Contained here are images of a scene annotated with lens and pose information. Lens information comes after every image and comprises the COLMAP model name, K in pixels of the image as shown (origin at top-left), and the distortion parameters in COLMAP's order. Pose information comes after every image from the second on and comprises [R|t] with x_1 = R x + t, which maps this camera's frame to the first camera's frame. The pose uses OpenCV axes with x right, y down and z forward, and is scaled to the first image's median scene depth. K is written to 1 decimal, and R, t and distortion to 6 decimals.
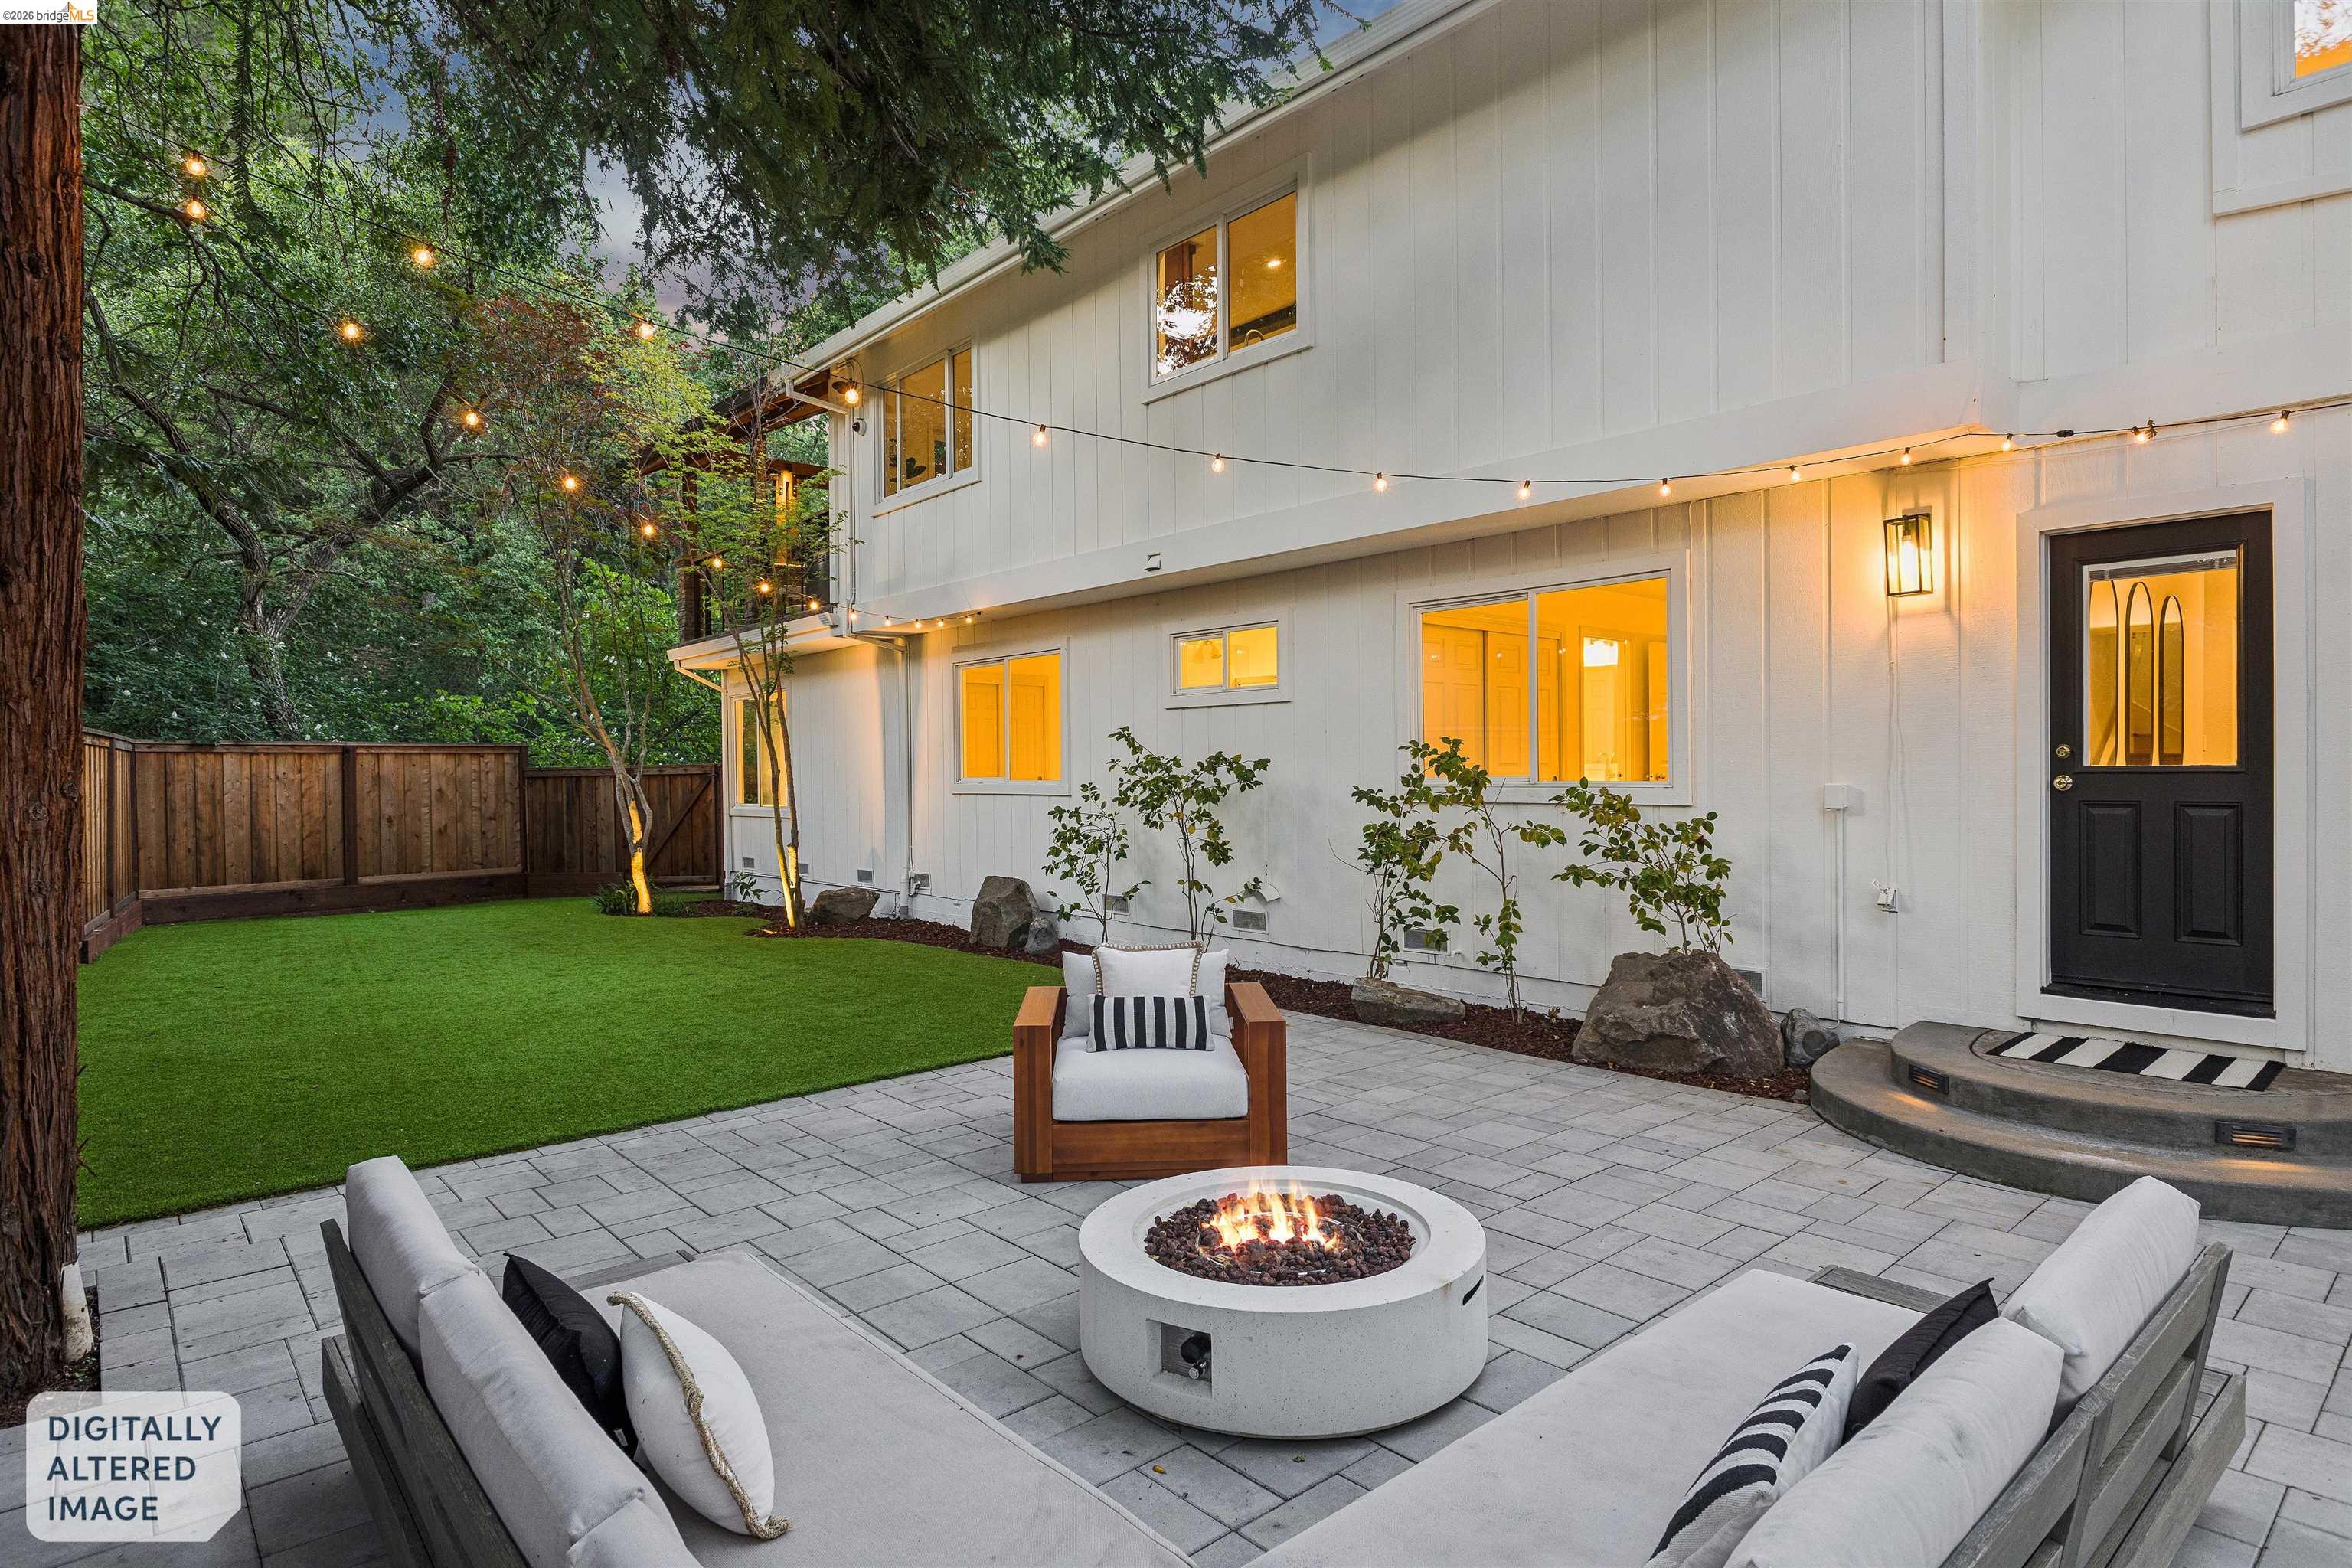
lens RADIAL K [[1258.9, 0, 1186.9], [0, 1258.9, 794.8], [0, 0, 1]] dist [-0.025405, -0.001908]
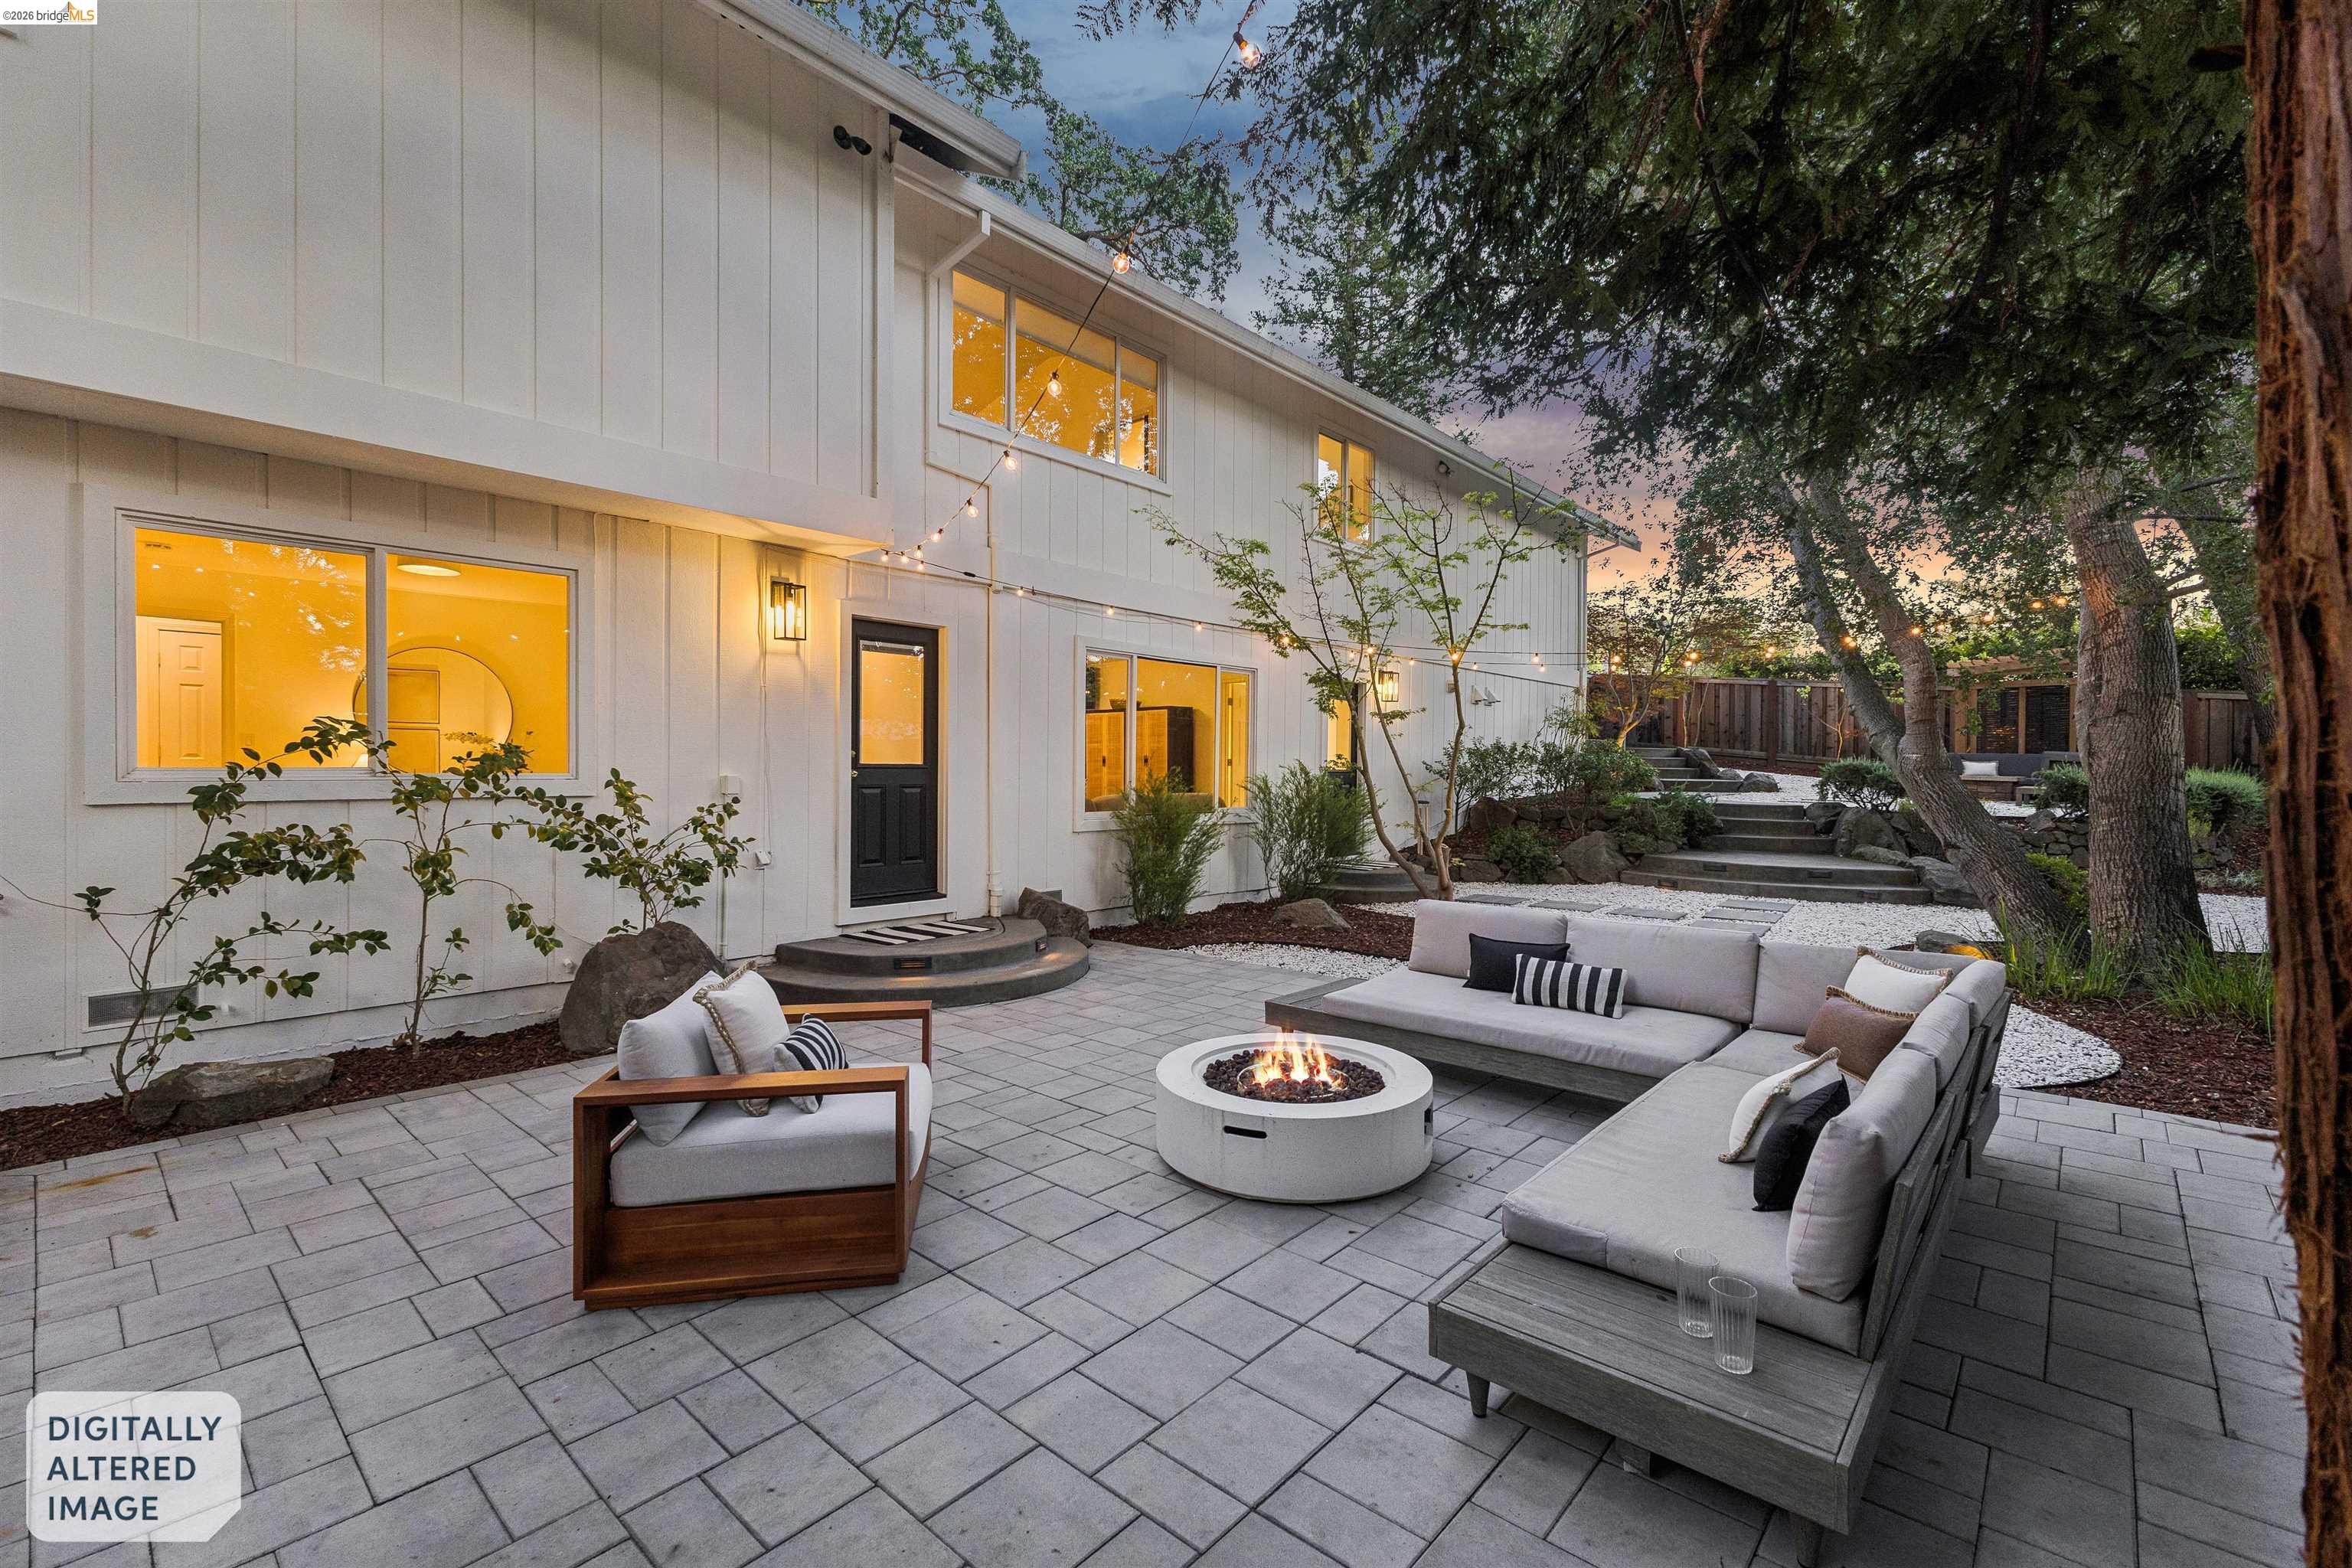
lens RADIAL K [[1031.3, 0, 1170.5], [0, 1031.3, 771.4], [0, 0, 1]] dist [0.004290, -0.000766]
pose [[-0.116801, 0.004925, 0.993143, -0.198845], [0.014564, 0.999889, -0.003245, -0.000763], [-0.993049, 0.014085, -0.116860, 0.227935]]
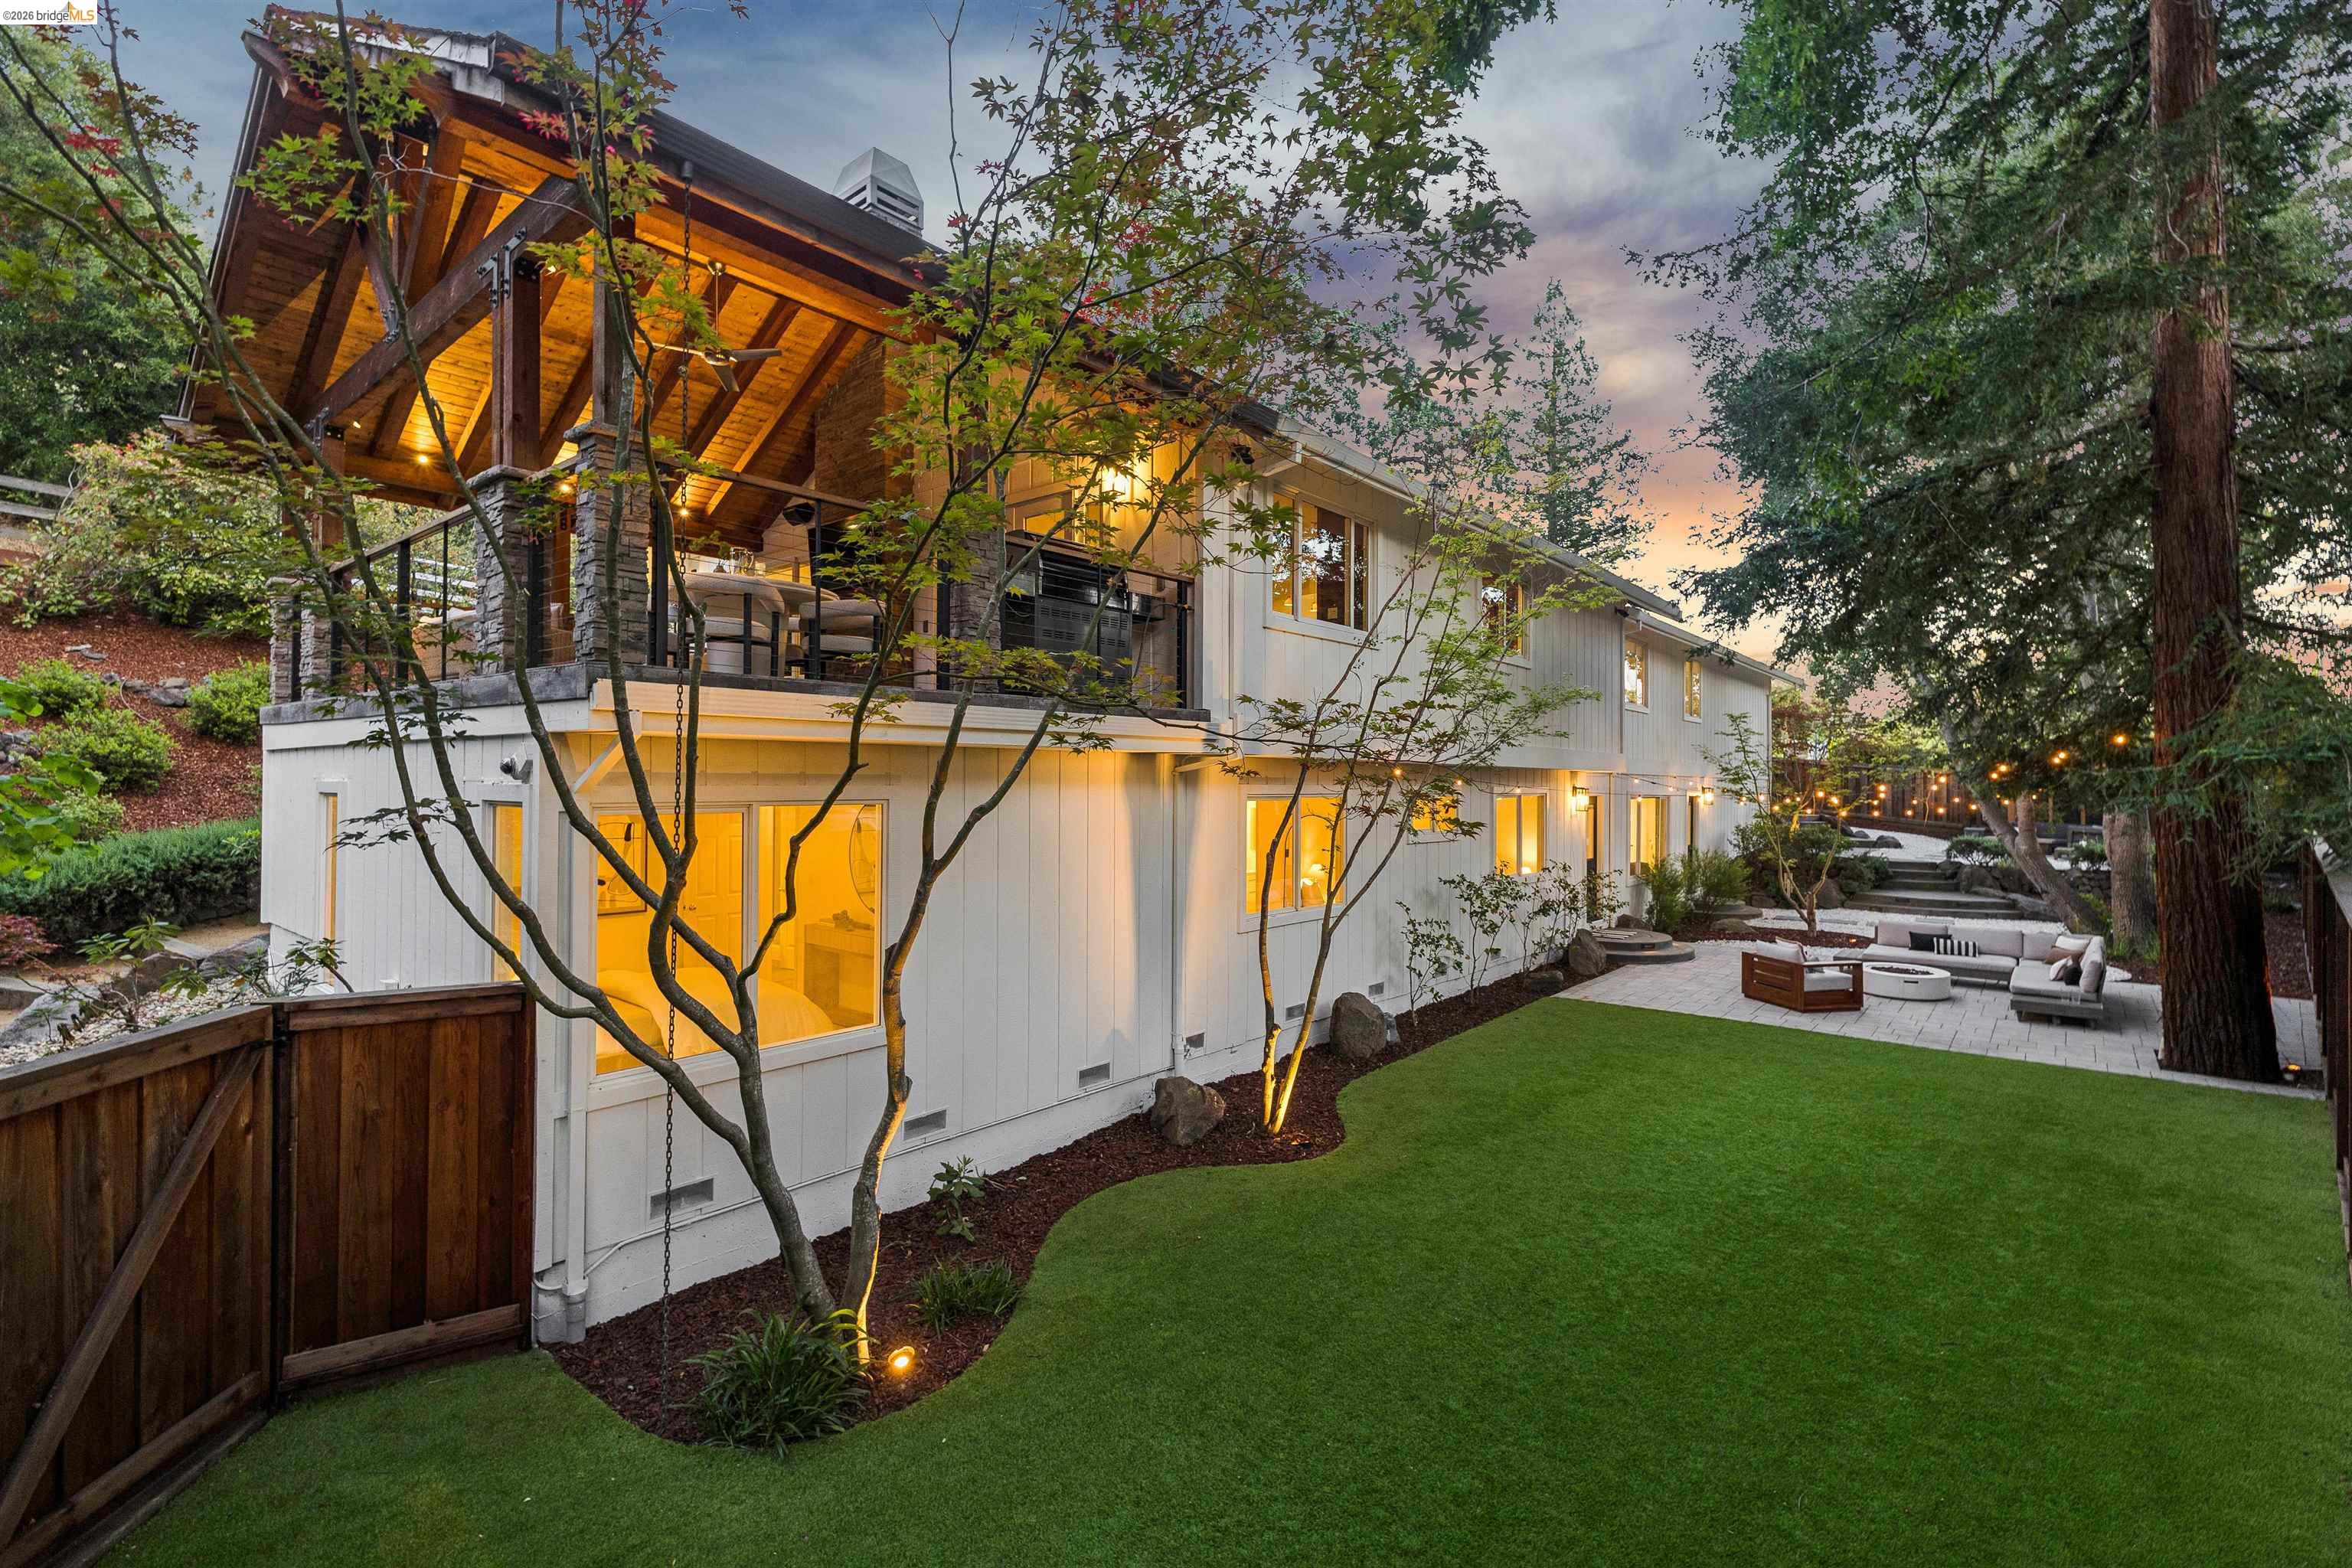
lens RADIAL K [[1031.3, 0, 1183.3], [0, 1031.3, 786.3], [0, 0, 1]] dist [0.004290, -0.000766]
pose [[-0.142794, 0.003713, 0.989745, -0.839019], [0.019105, 0.999817, -0.000994, -0.116859], [-0.989568, 0.018768, -0.142839, 1.034687]]
